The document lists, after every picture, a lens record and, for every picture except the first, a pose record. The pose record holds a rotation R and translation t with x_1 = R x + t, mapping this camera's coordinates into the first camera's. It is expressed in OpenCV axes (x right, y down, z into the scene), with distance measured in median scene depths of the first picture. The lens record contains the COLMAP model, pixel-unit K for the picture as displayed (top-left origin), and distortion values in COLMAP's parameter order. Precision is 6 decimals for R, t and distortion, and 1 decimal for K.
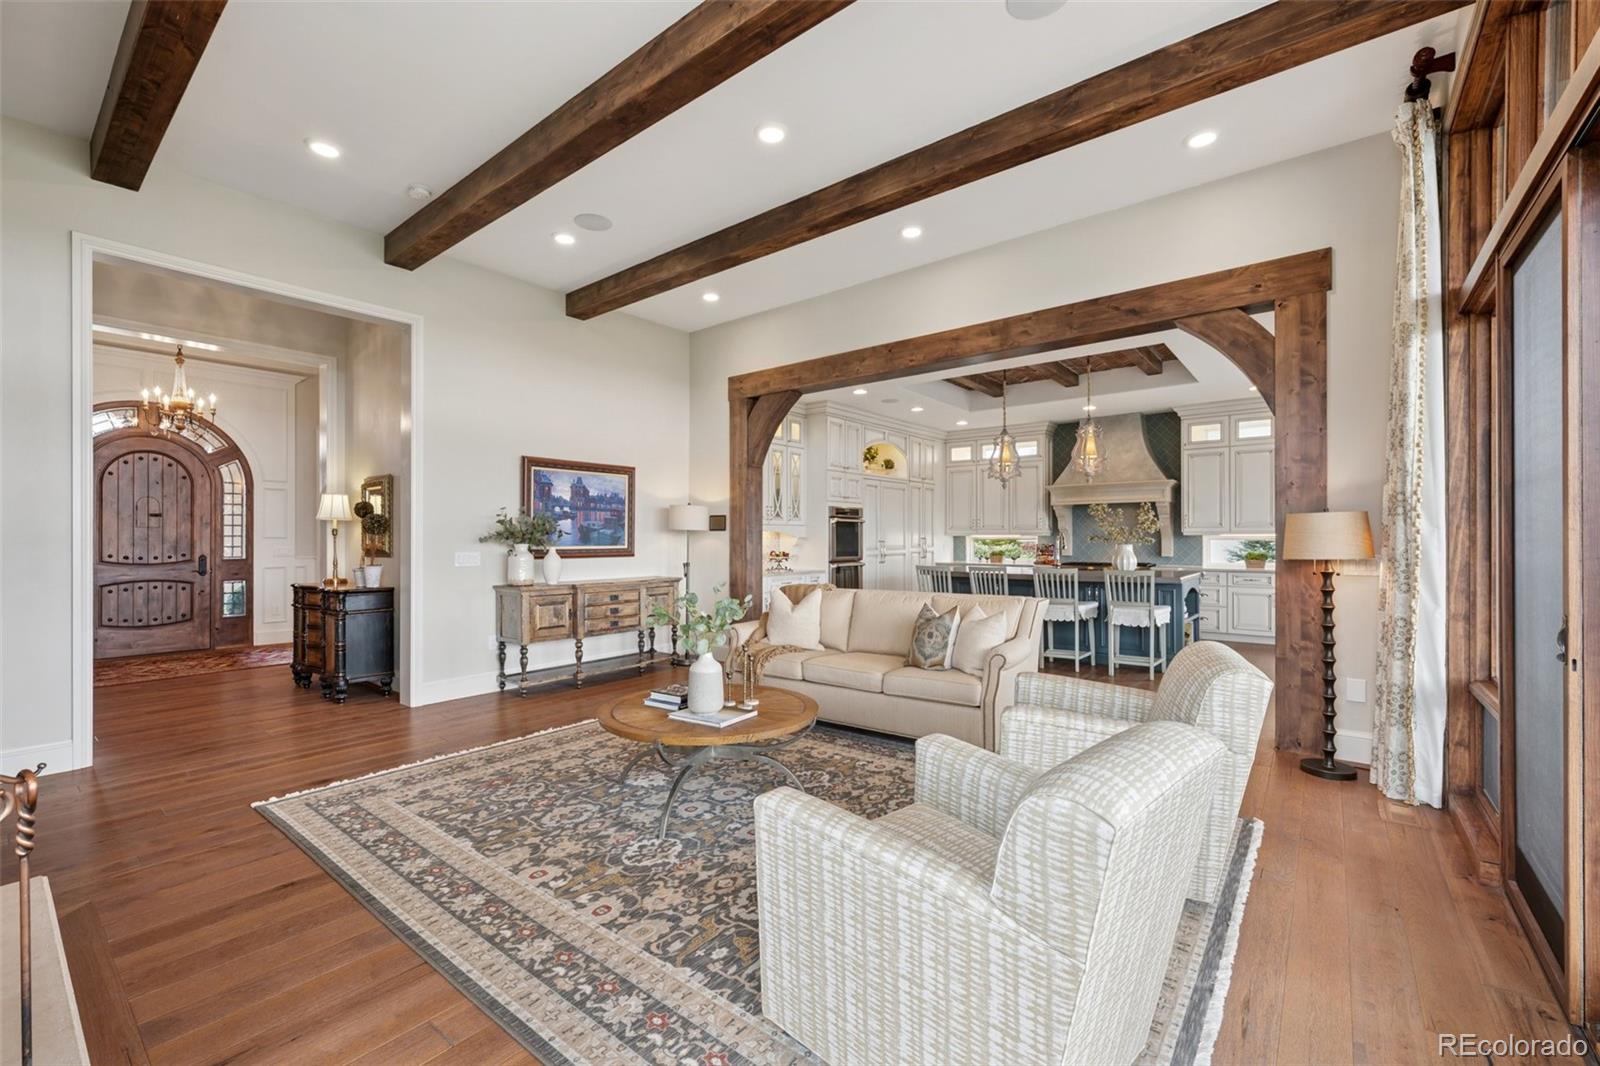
lens RADIAL K [[656.0, 0, 803.9], [0, 656.0, 535.0], [0, 0, 1]] dist [0.000304, 0.000711]
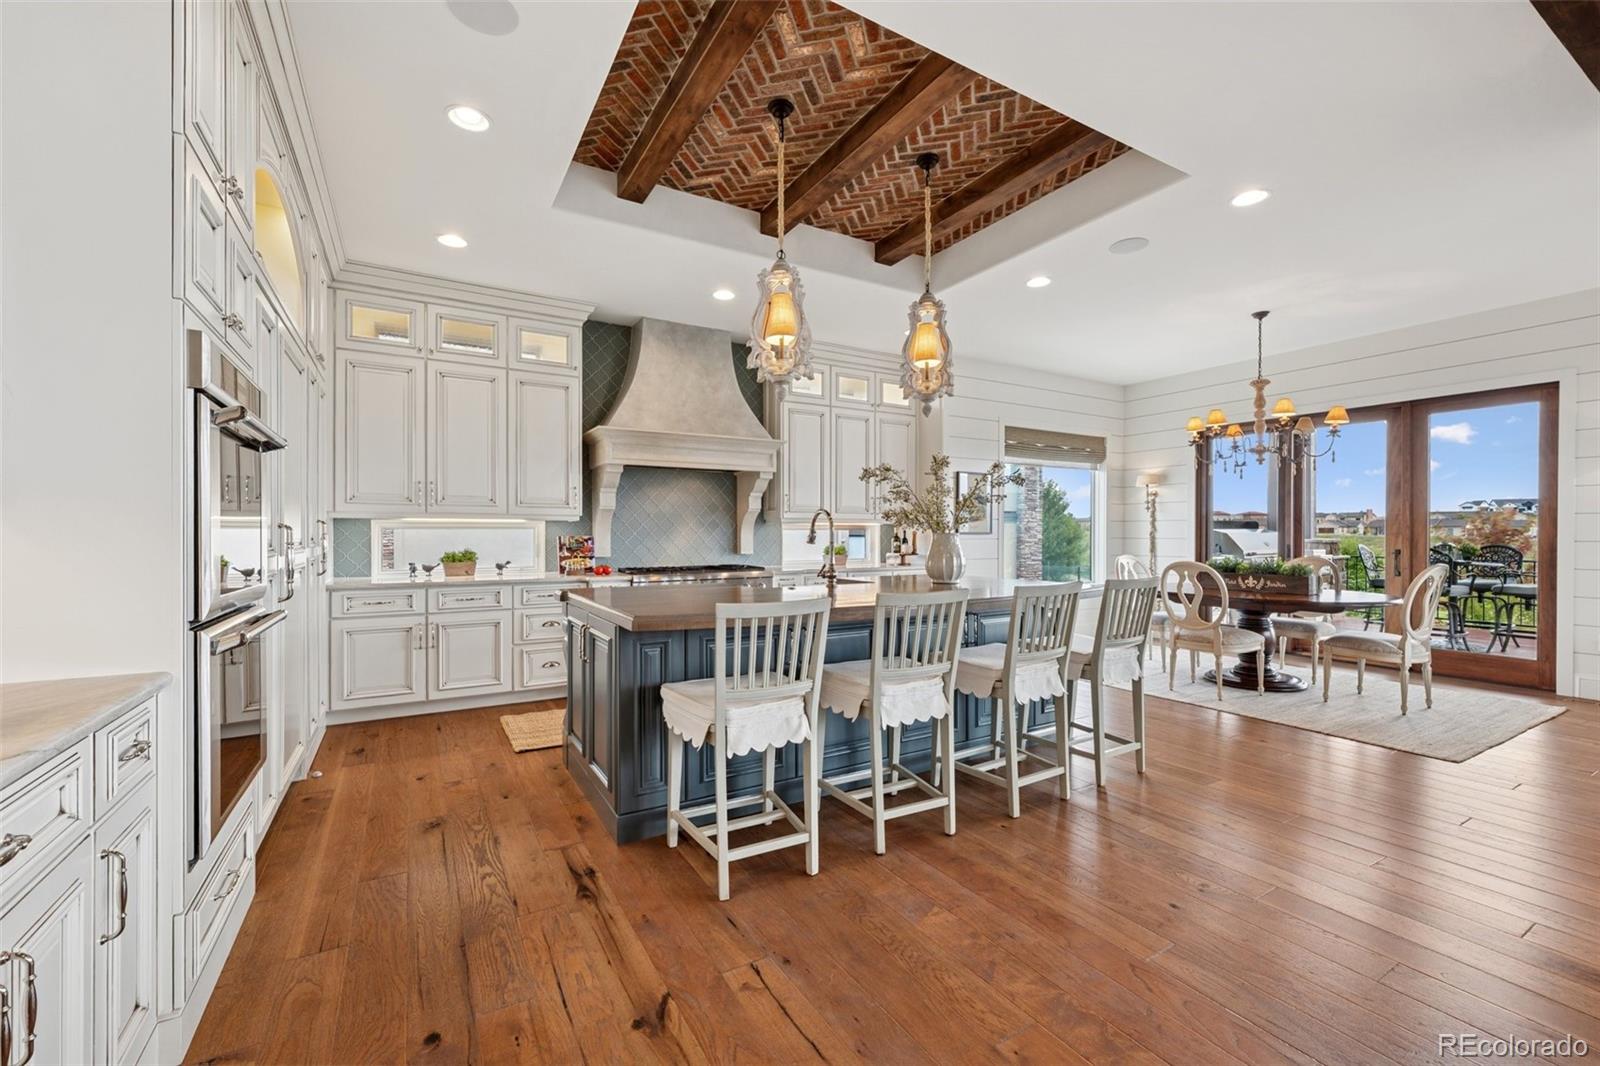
lens RADIAL K [[656.0, 0, 788.7], [0, 656.0, 534.7], [0, 0, 1]] dist [0.000304, 0.000711]
pose [[0.366352, 0.001640, 0.930475, -0.070153], [-0.004291, 0.999991, -0.000073, 0.013231], [-0.930466, -0.003966, 0.366356, 0.715731]]
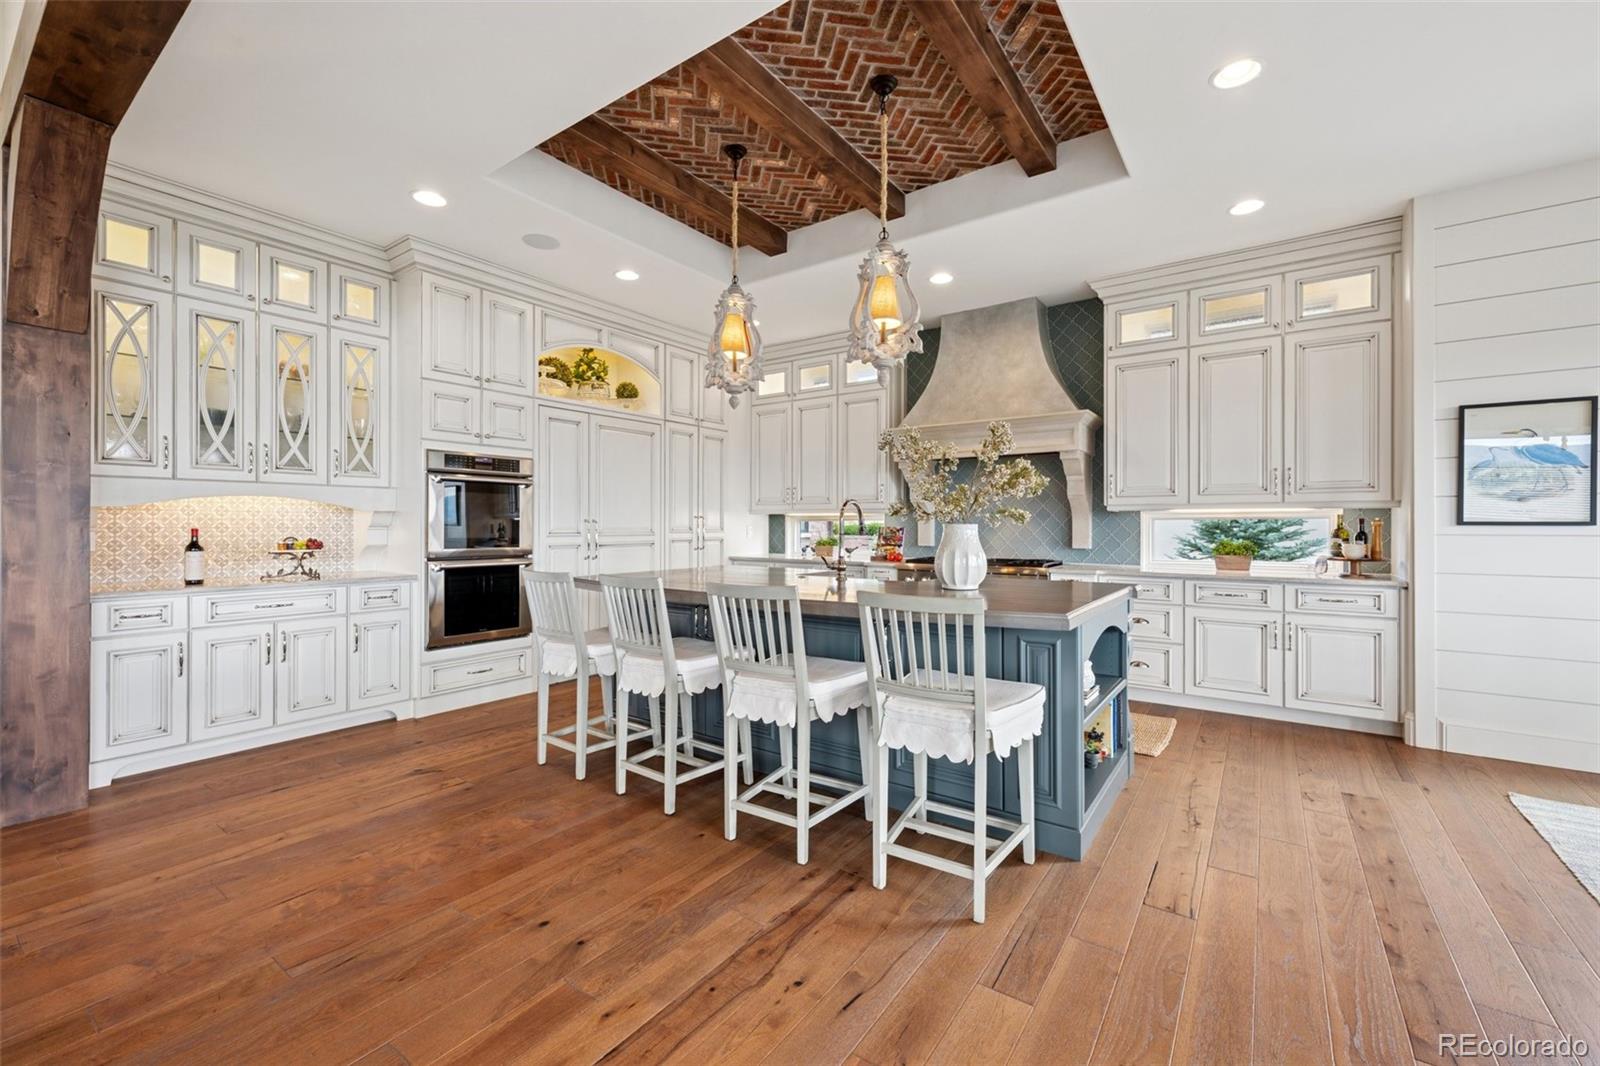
lens RADIAL K [[656.0, 0, 800.8], [0, 656.0, 524.2], [0, 0, 1]] dist [0.000304, 0.000711]
pose [[0.998371, 0.002544, 0.056997, 0.277592], [-0.002673, 0.999994, 0.002187, 0.011096], [-0.056991, -0.002336, 0.998372, 0.443309]]
